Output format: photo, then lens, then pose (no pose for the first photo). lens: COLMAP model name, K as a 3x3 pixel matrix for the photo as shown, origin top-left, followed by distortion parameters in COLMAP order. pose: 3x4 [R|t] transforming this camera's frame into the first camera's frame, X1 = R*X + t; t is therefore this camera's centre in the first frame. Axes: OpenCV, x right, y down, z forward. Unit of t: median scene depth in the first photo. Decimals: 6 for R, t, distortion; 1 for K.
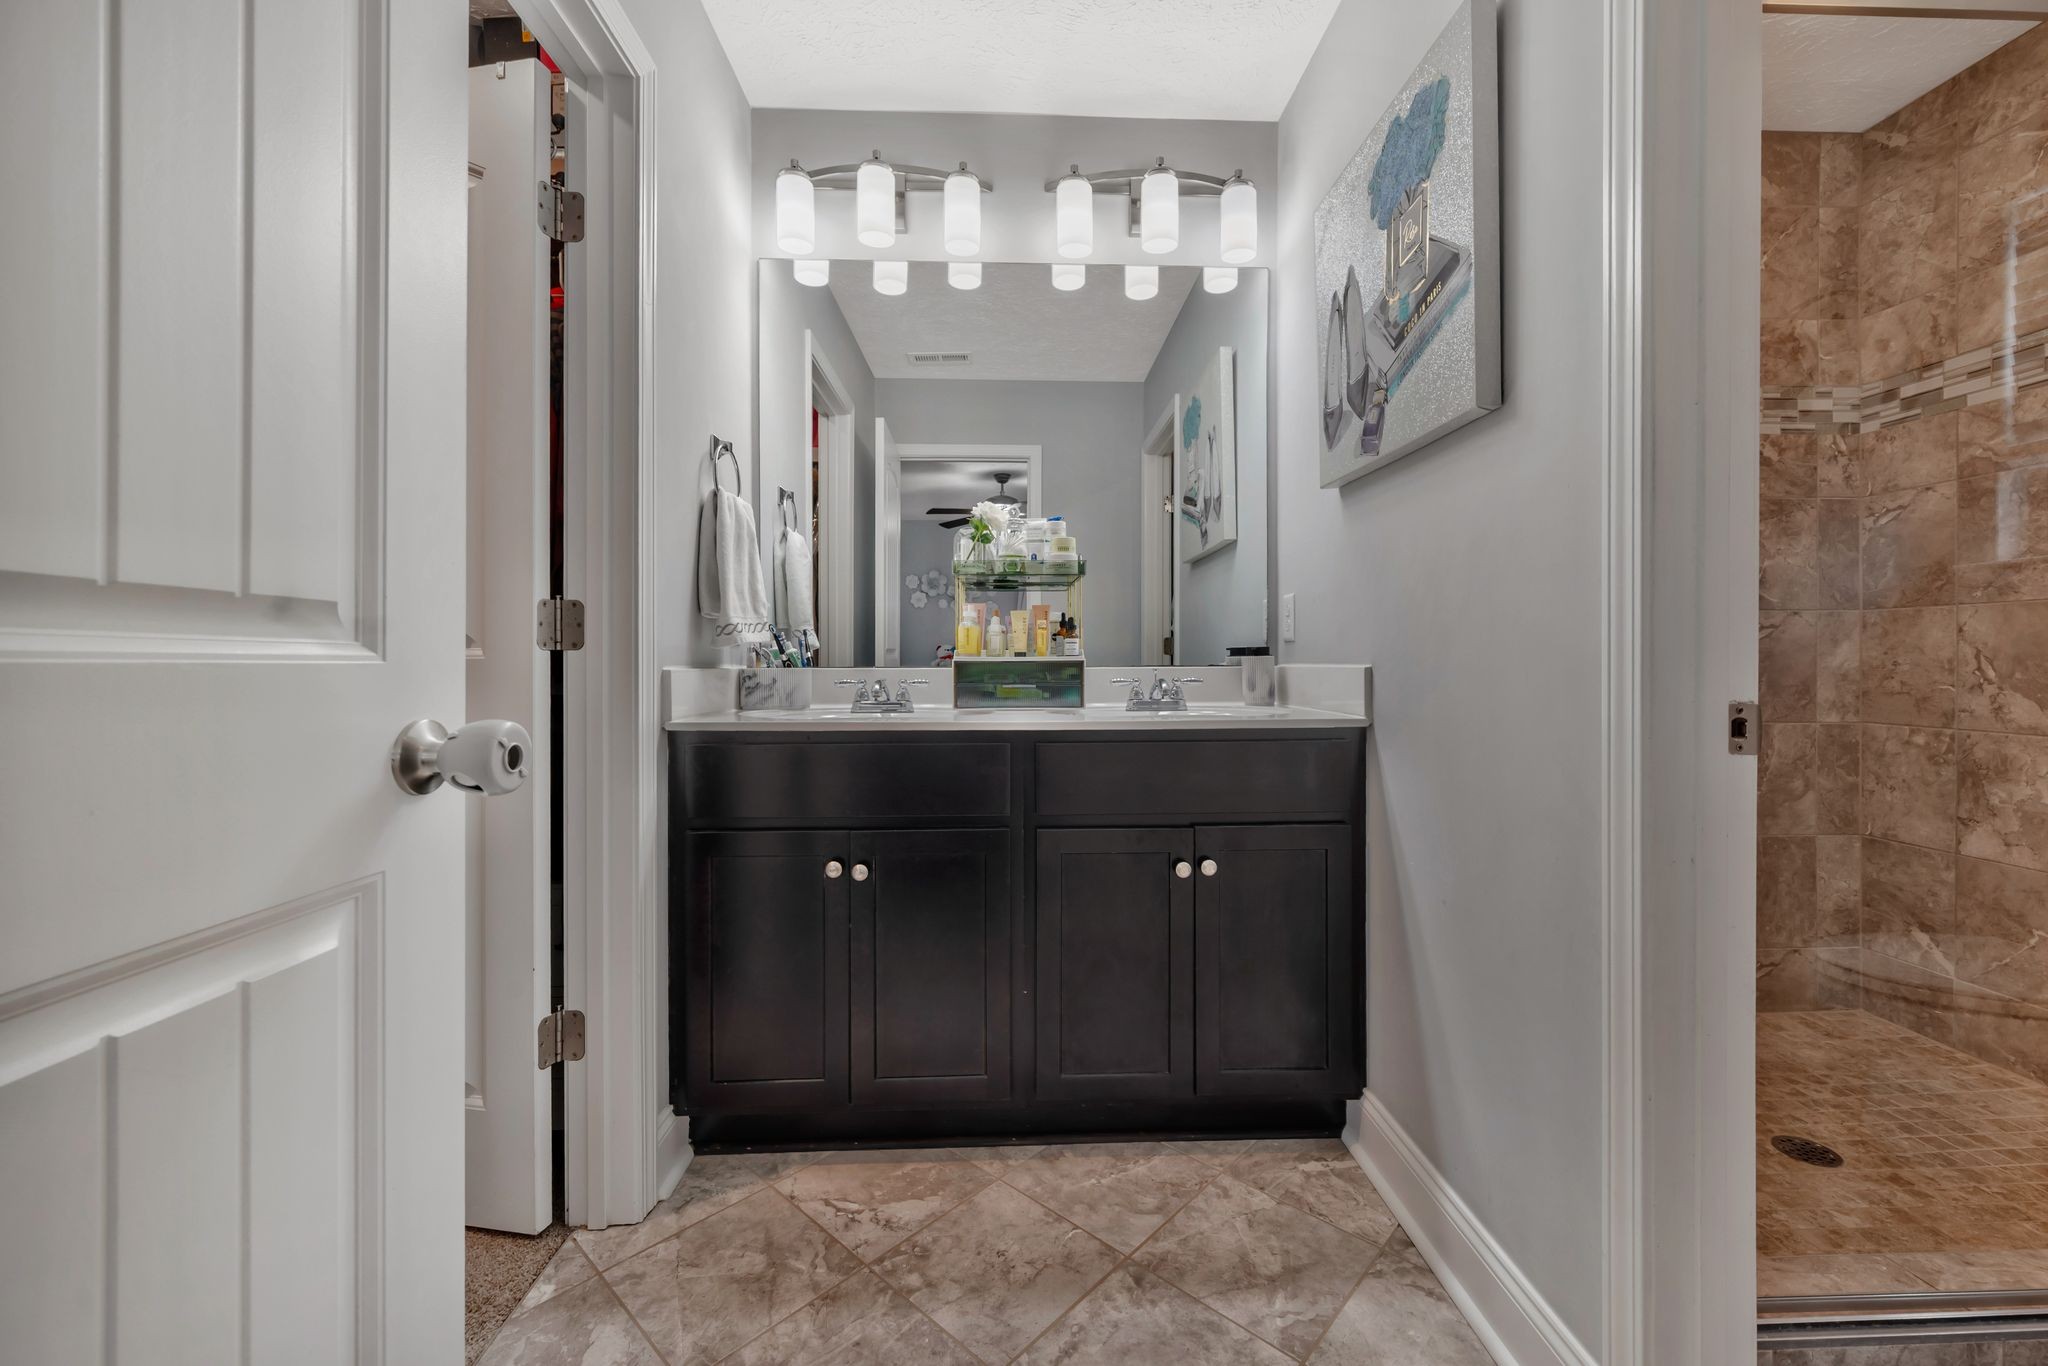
lens RADIAL K [[824.9, 0, 1024.0], [0, 824.9, 665.8], [0, 0, 1]] dist [-0.000155, -0.000045]
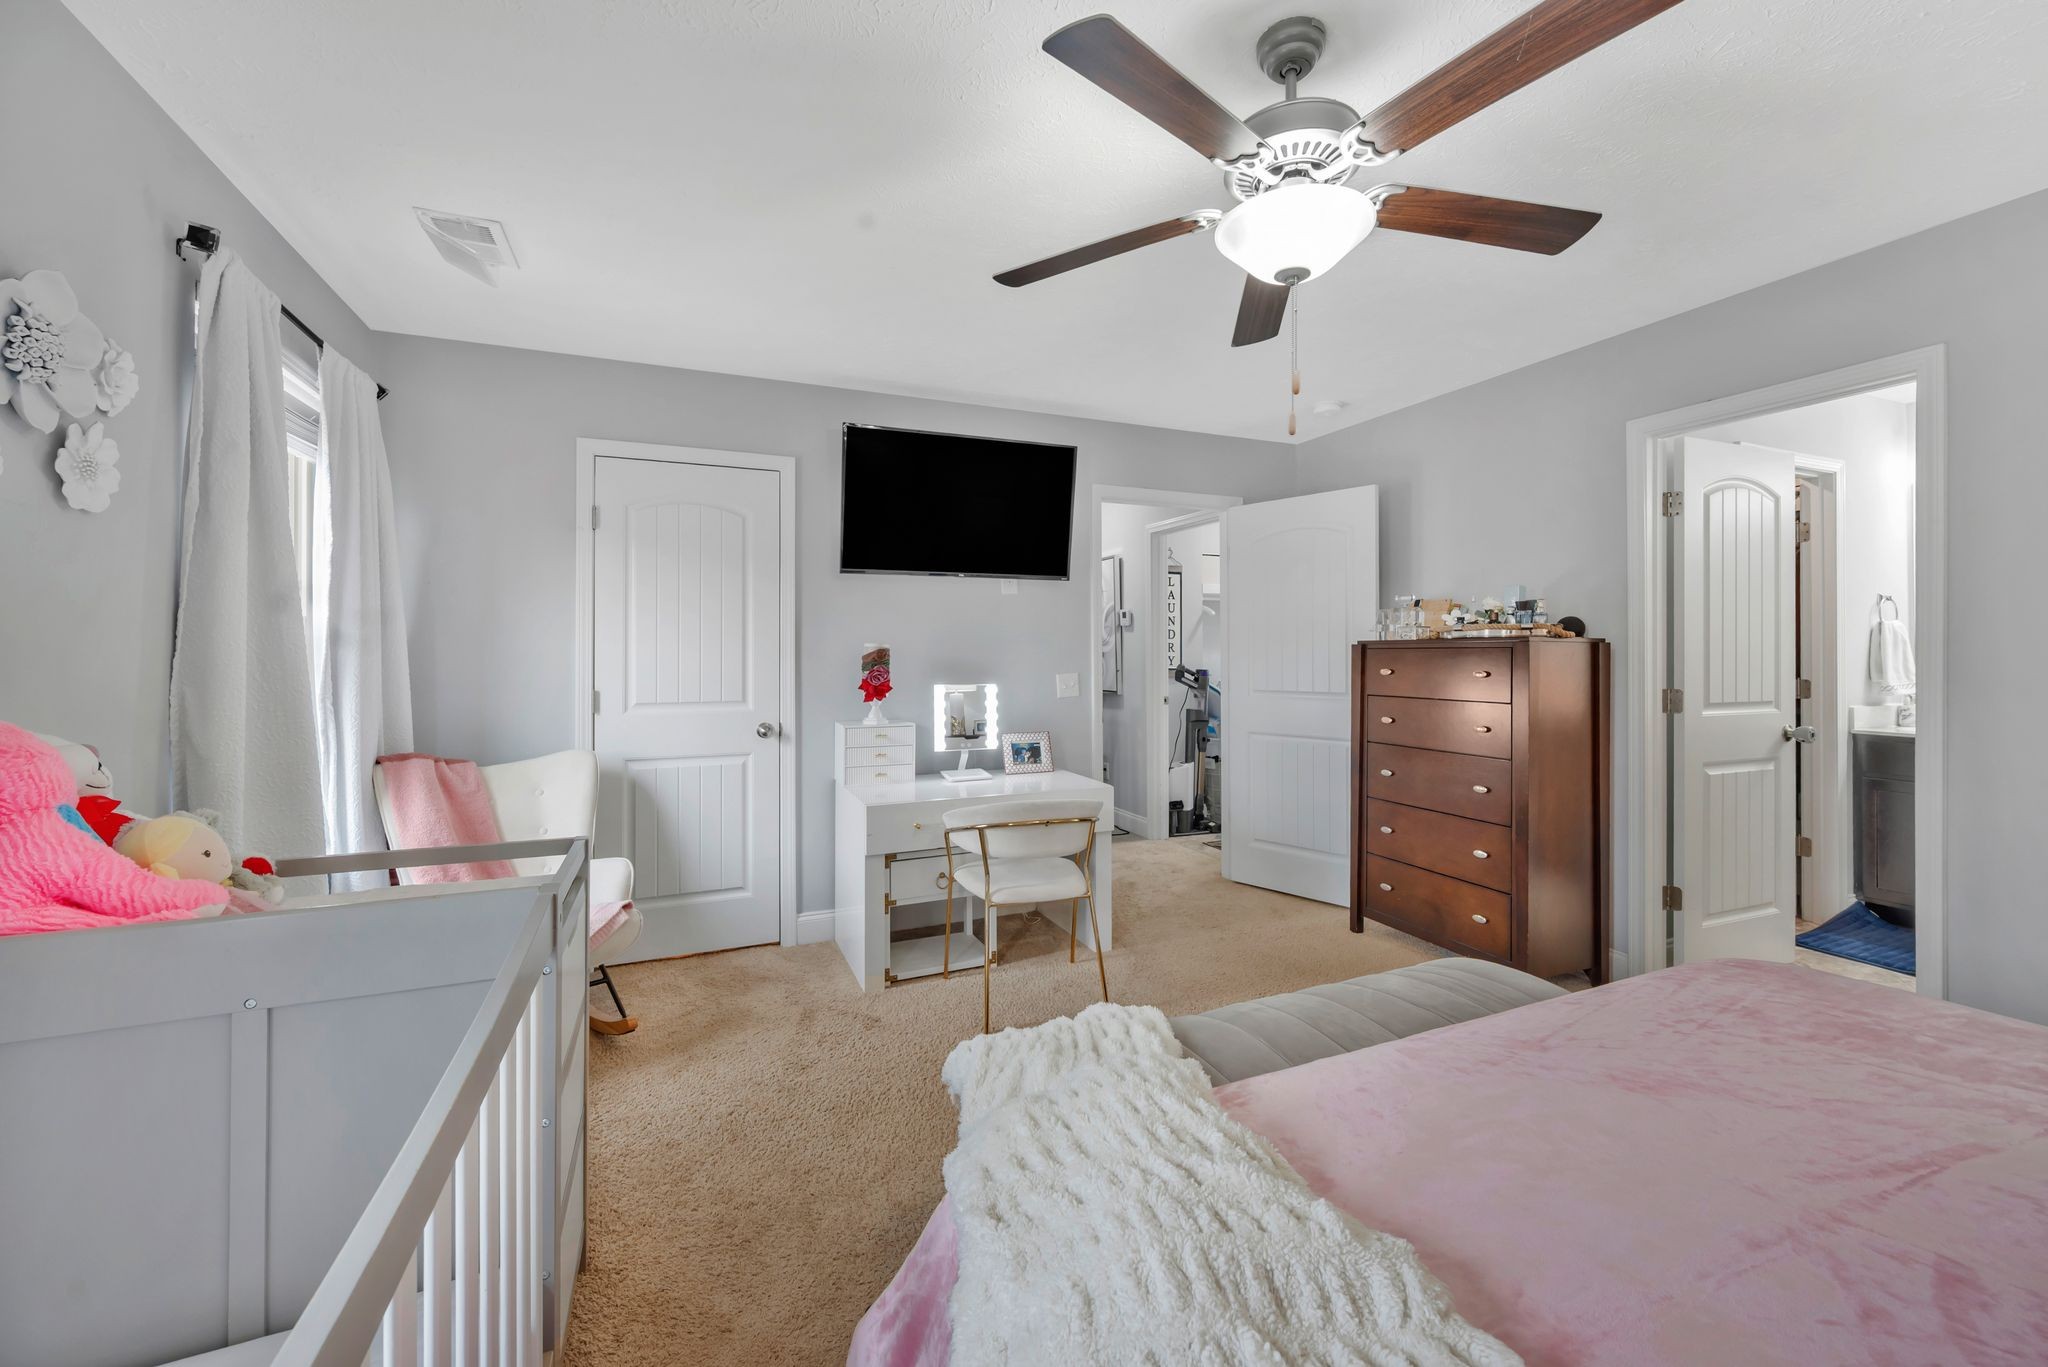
lens RADIAL K [[846.6, 0, 1068.3], [0, 846.6, 652.1], [0, 0, 1]] dist [0.001309, 0.000221]
pose [[0.398482, -0.004851, -0.917163, 0.810222], [0.004550, 0.999984, -0.003313, -0.140926], [0.917165, -0.002853, 0.398498, -1.822754]]
